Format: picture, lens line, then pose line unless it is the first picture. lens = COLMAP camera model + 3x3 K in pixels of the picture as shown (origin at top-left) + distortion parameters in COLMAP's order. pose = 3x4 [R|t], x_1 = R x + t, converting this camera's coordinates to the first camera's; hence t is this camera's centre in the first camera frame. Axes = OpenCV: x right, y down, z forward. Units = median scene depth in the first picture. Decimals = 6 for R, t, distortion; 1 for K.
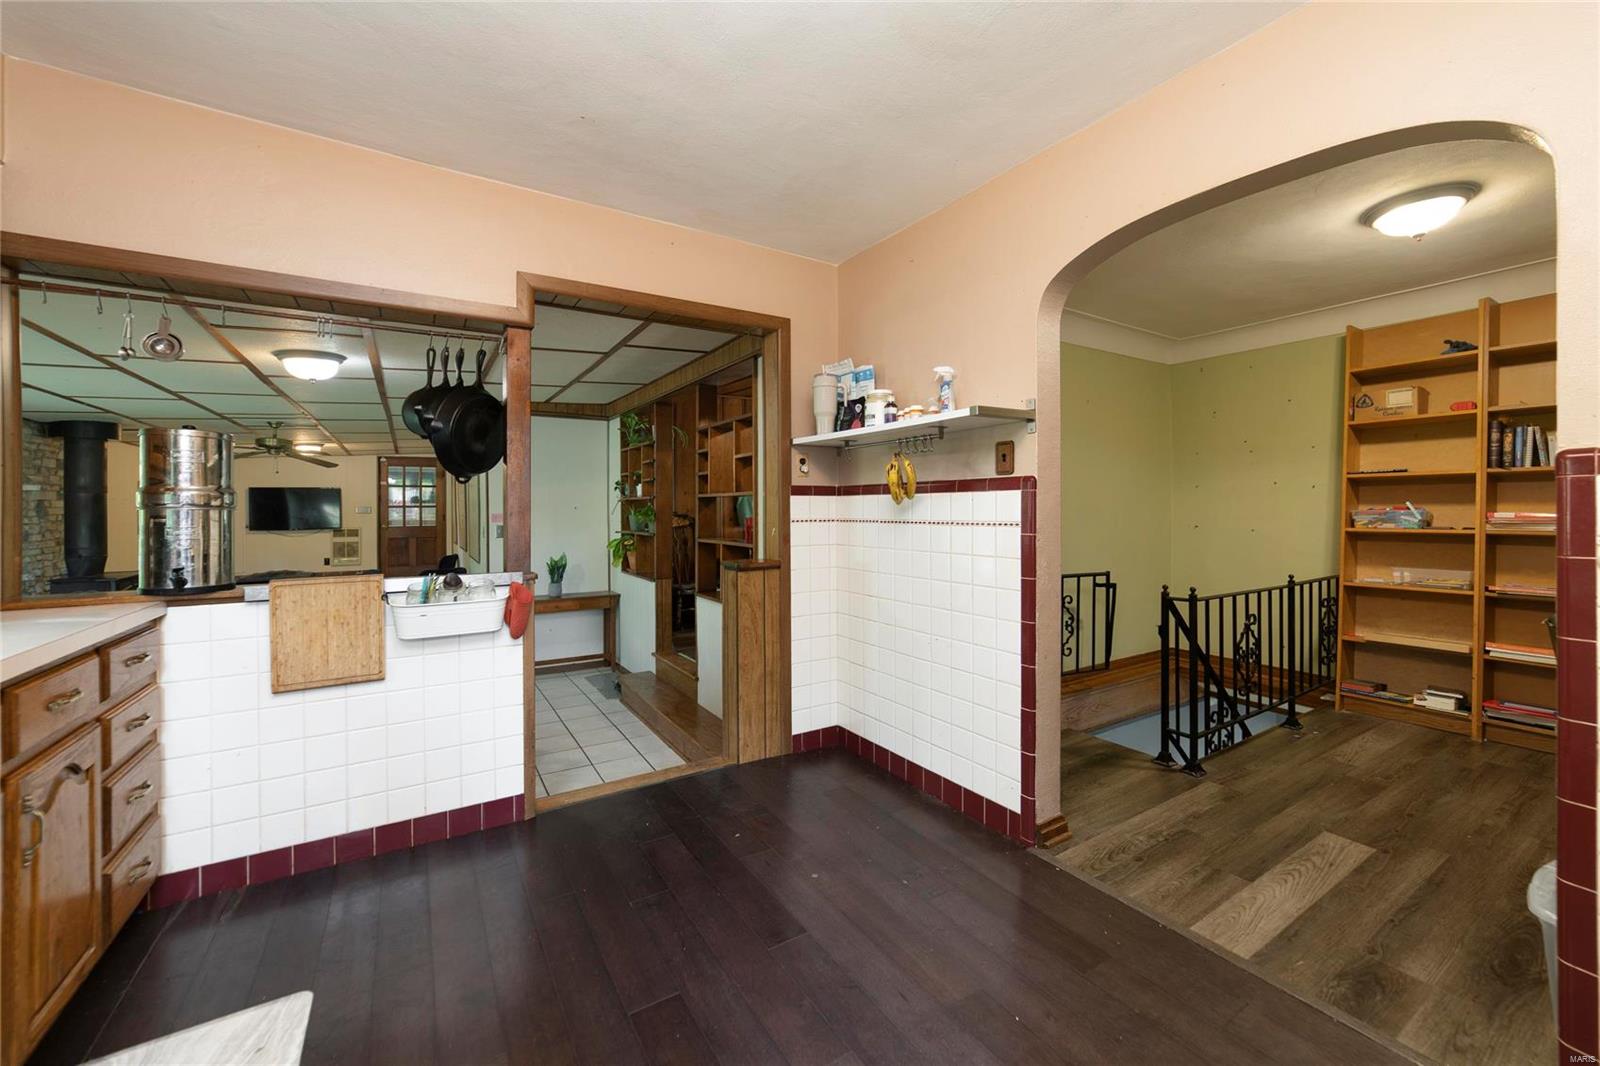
lens RADIAL K [[605.9, 0, 802.6], [0, 605.9, 517.4], [0, 0, 1]] dist [-0.001398, 0.003127]
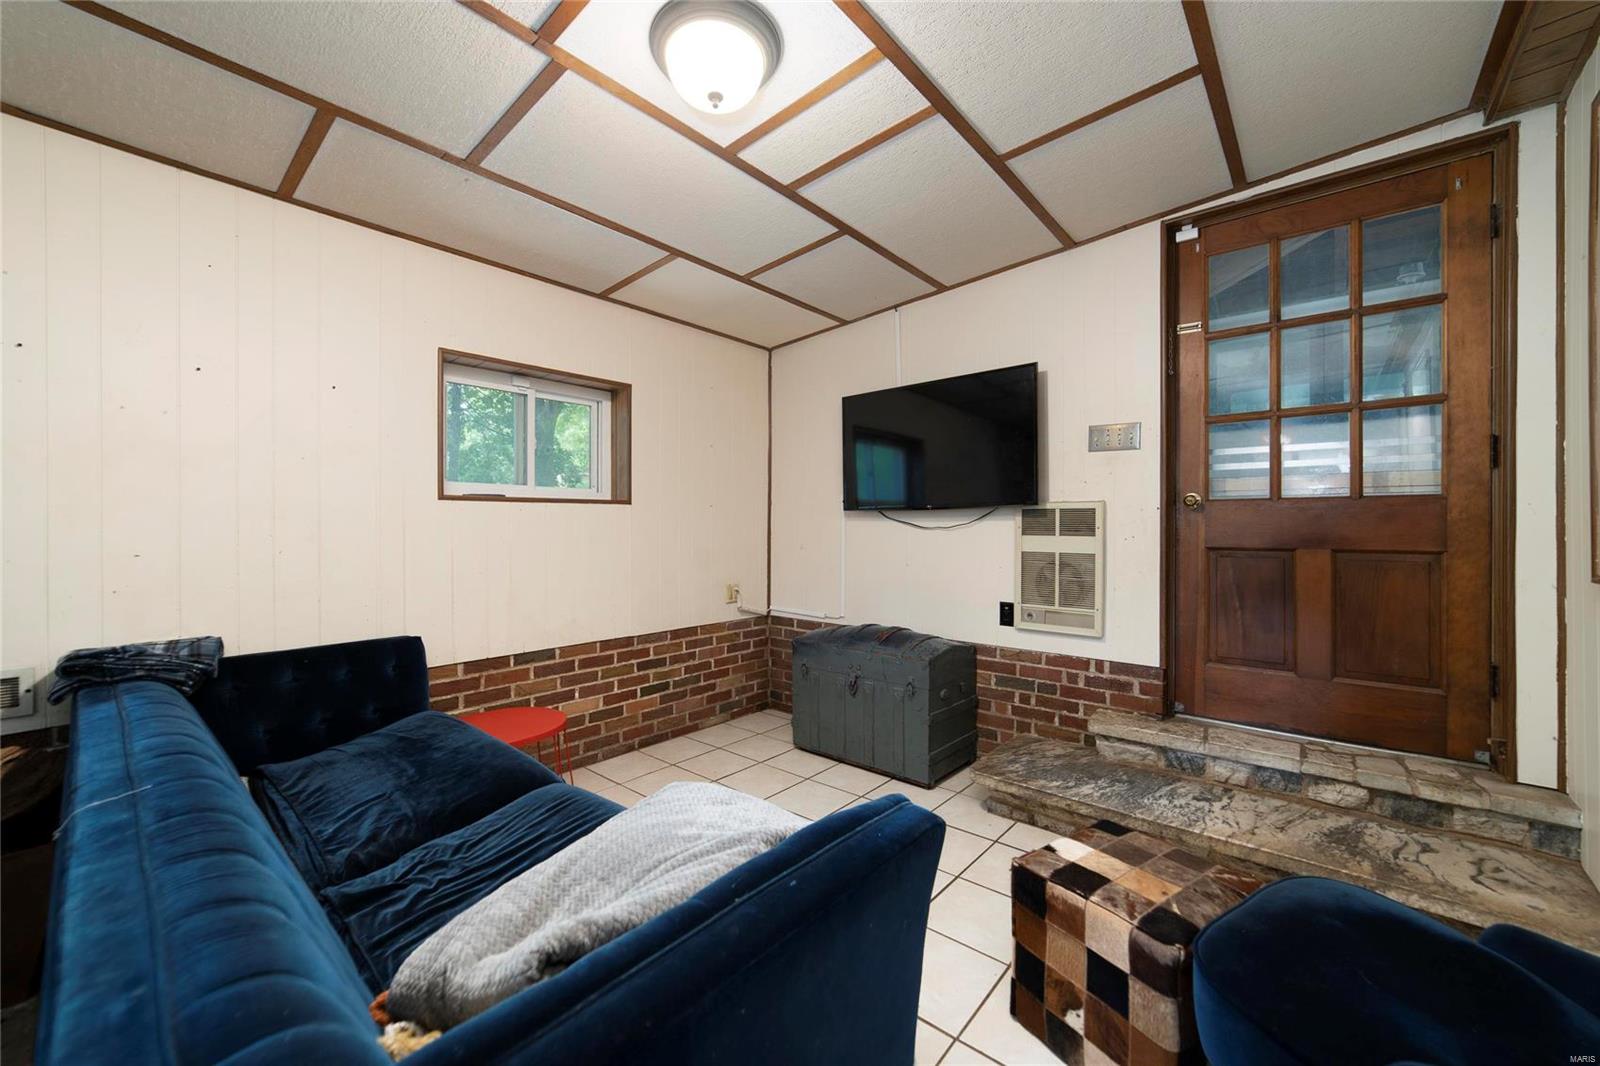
lens RADIAL K [[605.9, 0, 802.6], [0, 605.9, 517.4], [0, 0, 1]] dist [-0.001398, 0.003127]
pose [[0.309223, -0.006008, -0.950971, -0.499474], [-0.012363, 0.999870, -0.010337, 0.027031], [0.950909, 0.014954, 0.309108, 0.767369]]
